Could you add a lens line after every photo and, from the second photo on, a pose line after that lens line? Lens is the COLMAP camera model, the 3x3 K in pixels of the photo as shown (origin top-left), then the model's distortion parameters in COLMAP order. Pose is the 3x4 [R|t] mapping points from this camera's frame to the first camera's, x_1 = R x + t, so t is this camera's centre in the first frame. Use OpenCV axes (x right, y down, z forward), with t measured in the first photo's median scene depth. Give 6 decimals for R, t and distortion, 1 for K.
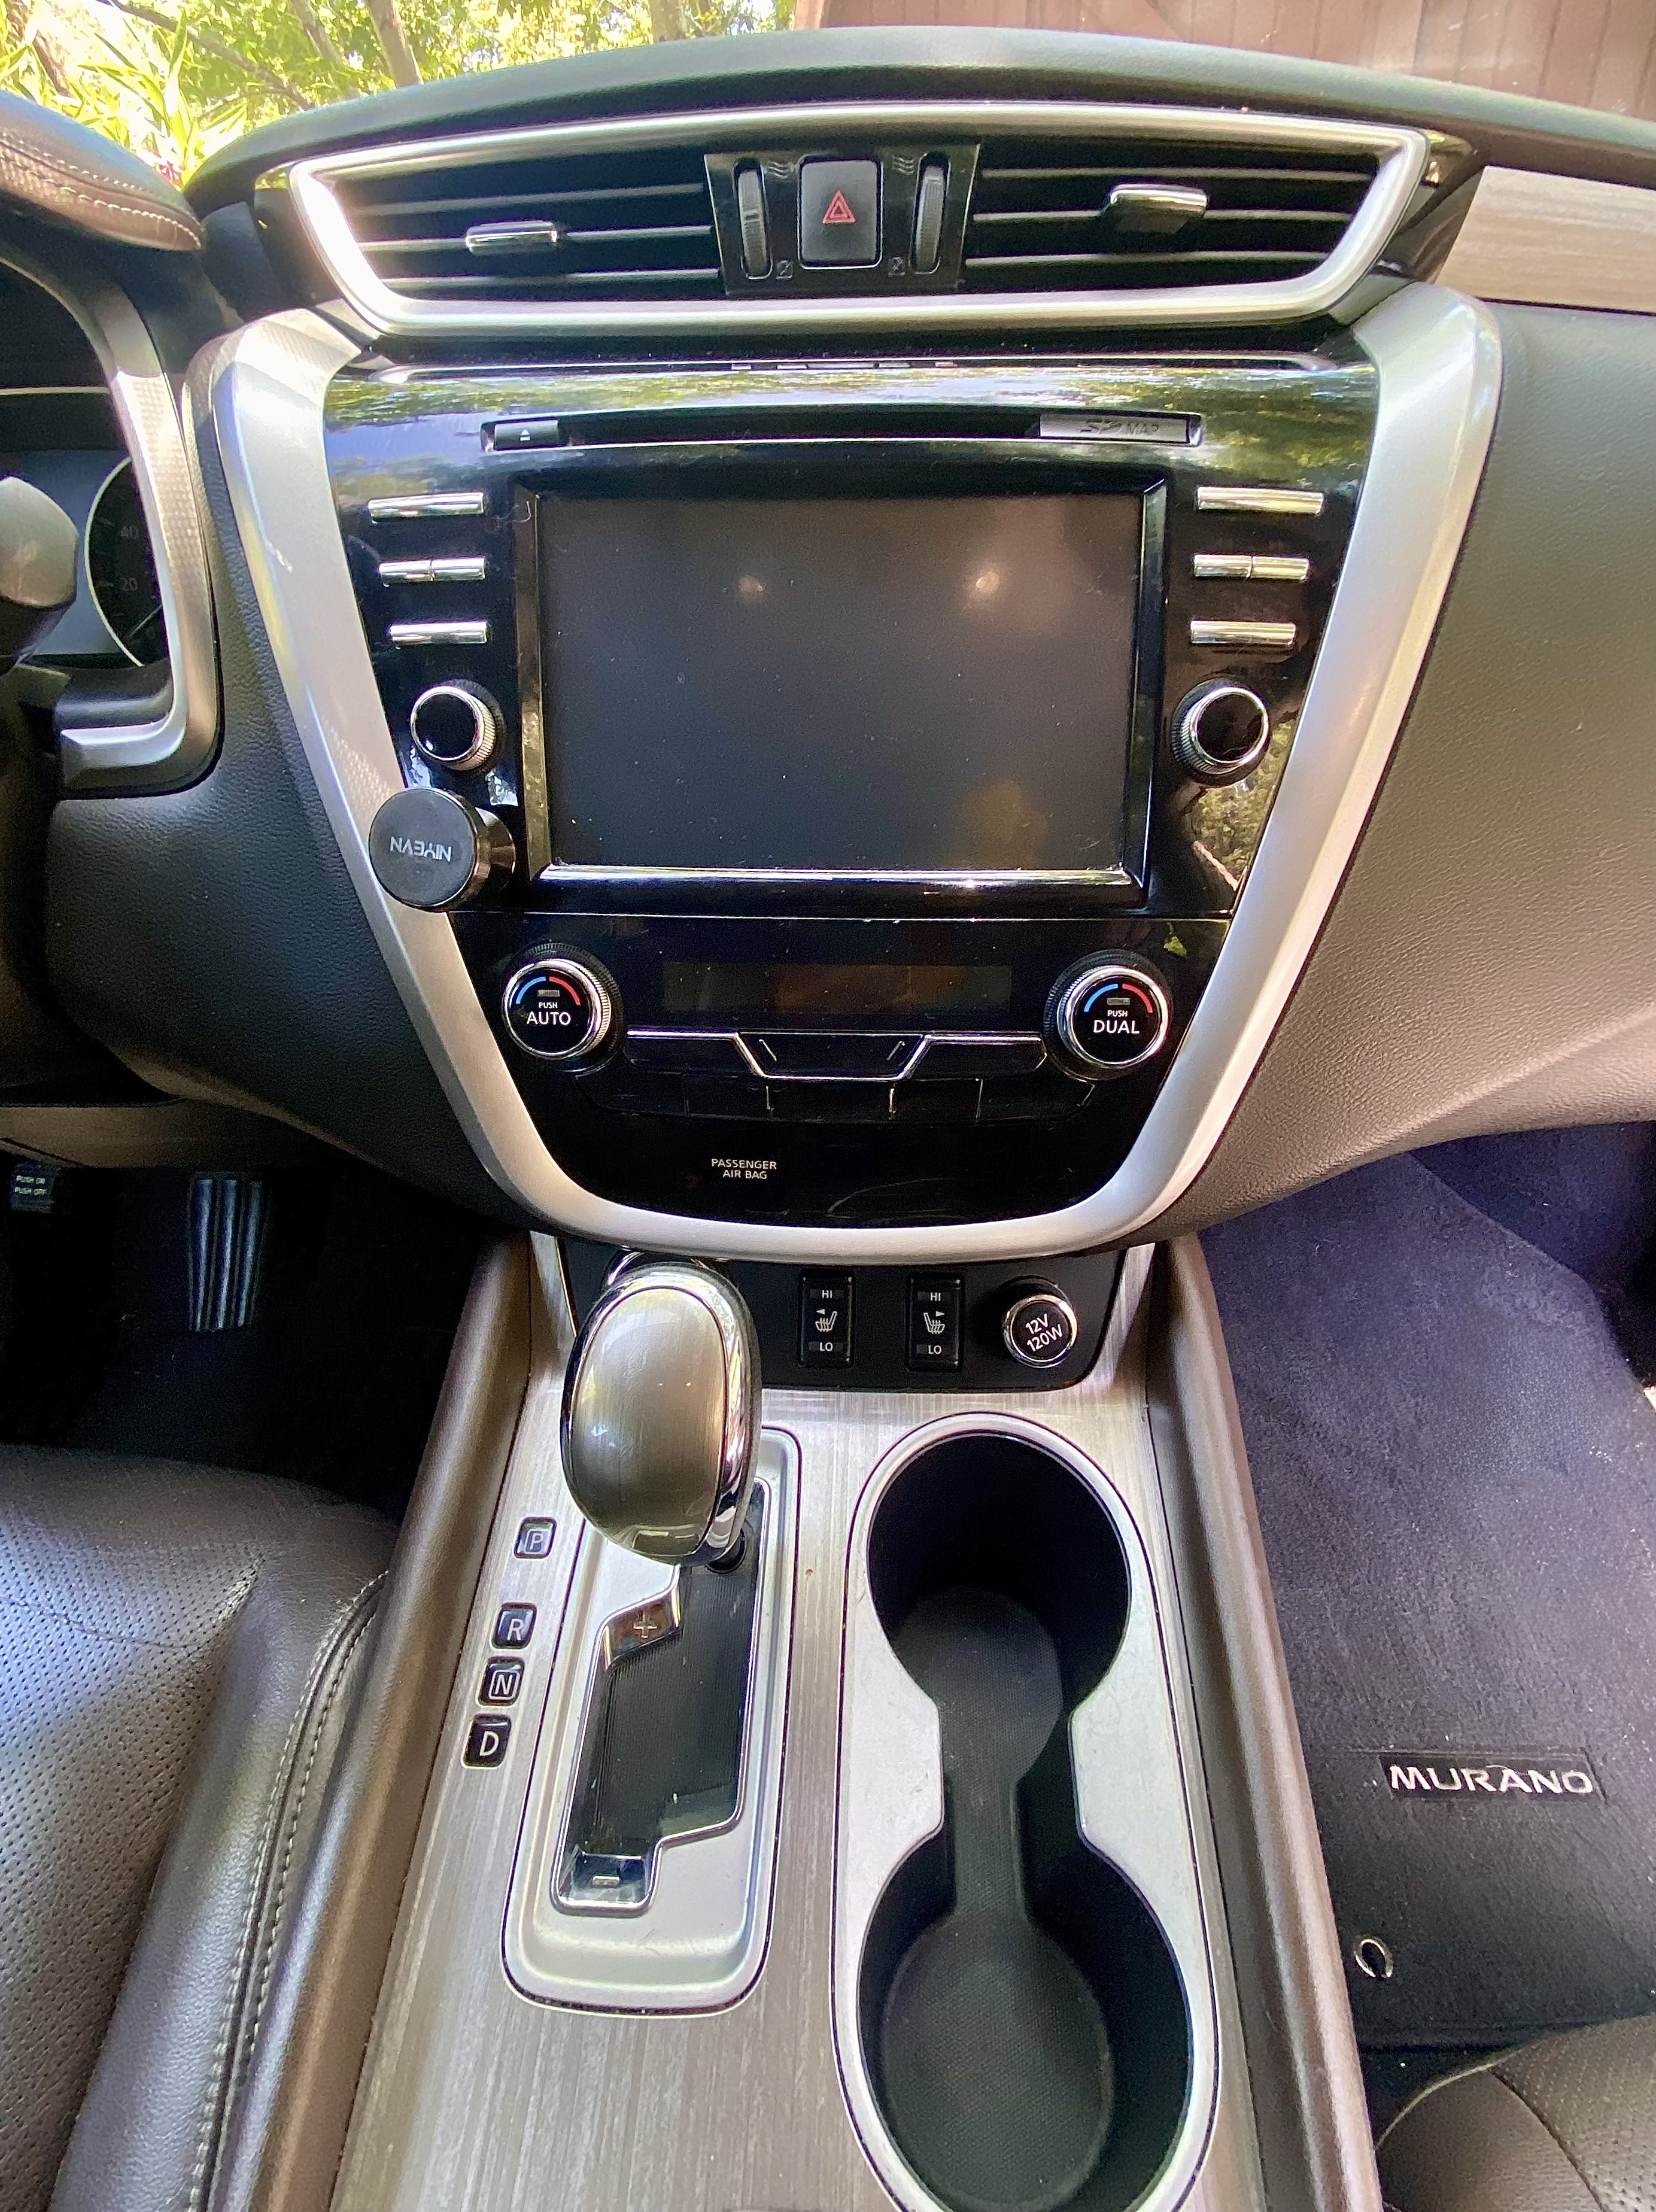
lens RADIAL K [[918.1, 0, 824.9], [0, 918.1, 1117.5], [0, 0, 1]] dist [0.000088, -0.000044]
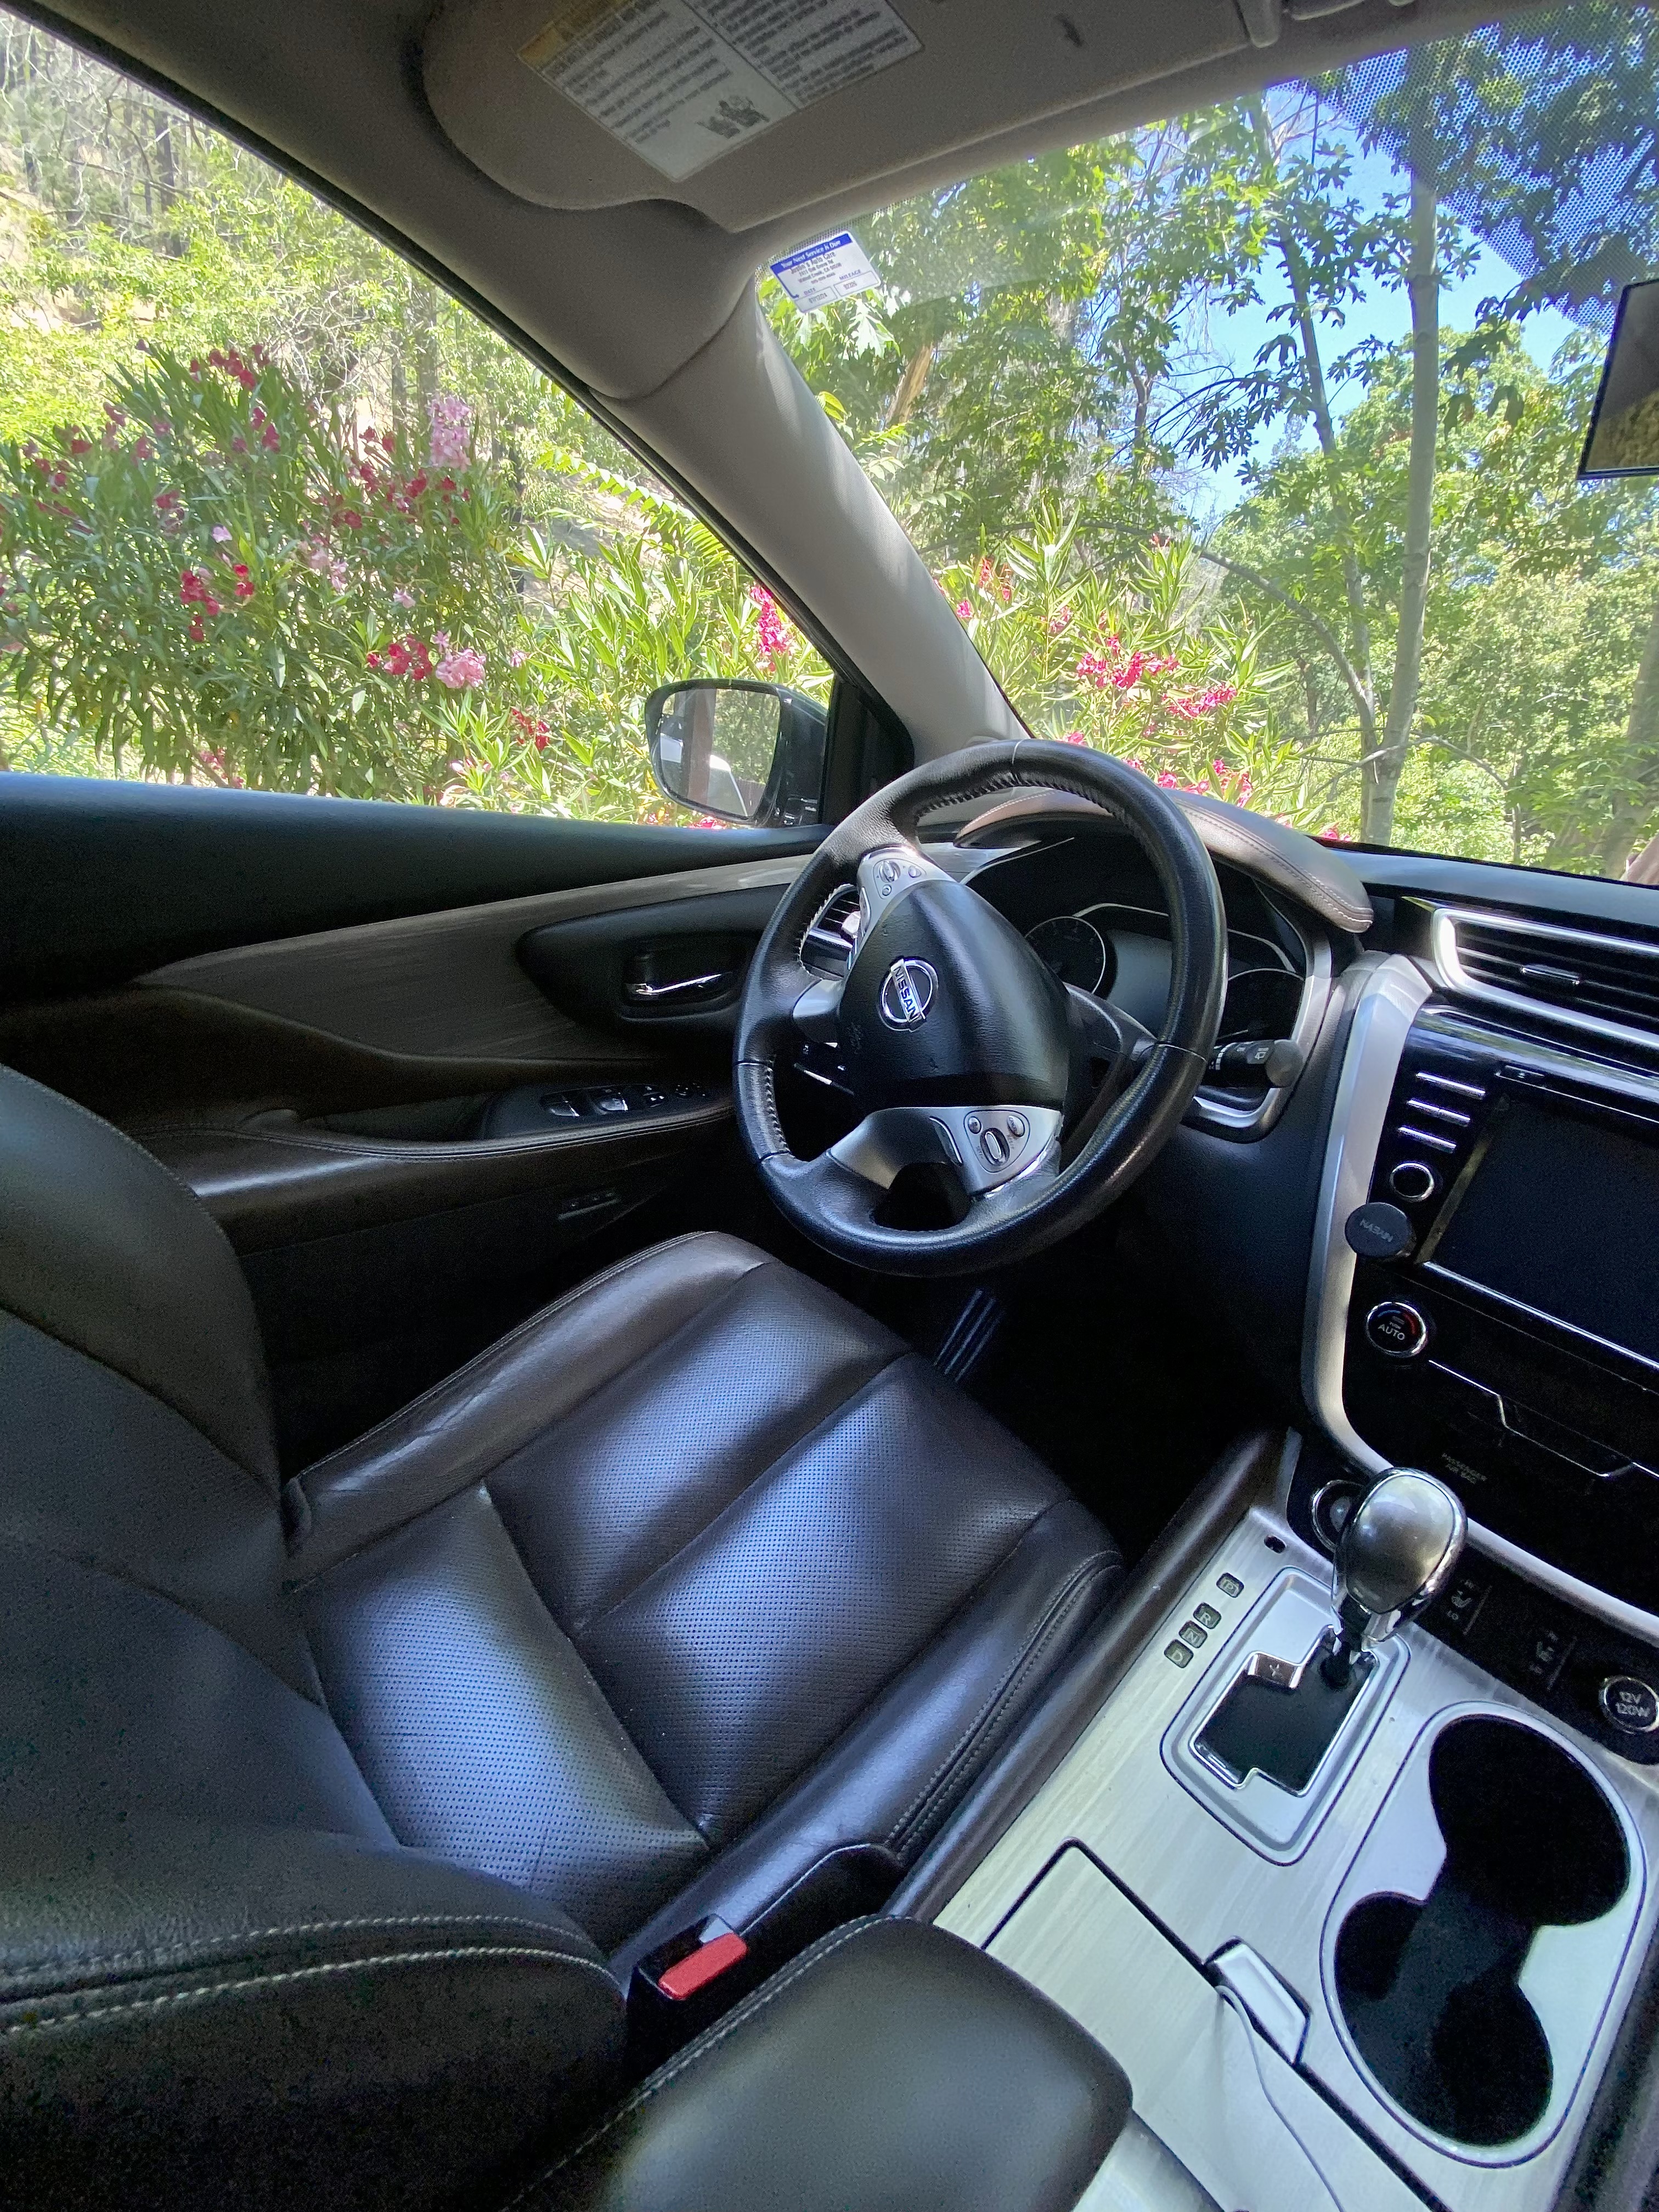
lens RADIAL K [[918.1, 0, 826.4], [0, 918.1, 1117.5], [0, 0, 1]] dist [0.000088, -0.000044]
pose [[0.720979, 0.373854, -0.583457, -0.194047], [-0.521834, 0.846907, -0.102170, 0.303645], [0.455937, 0.378130, 0.805692, -1.156410]]
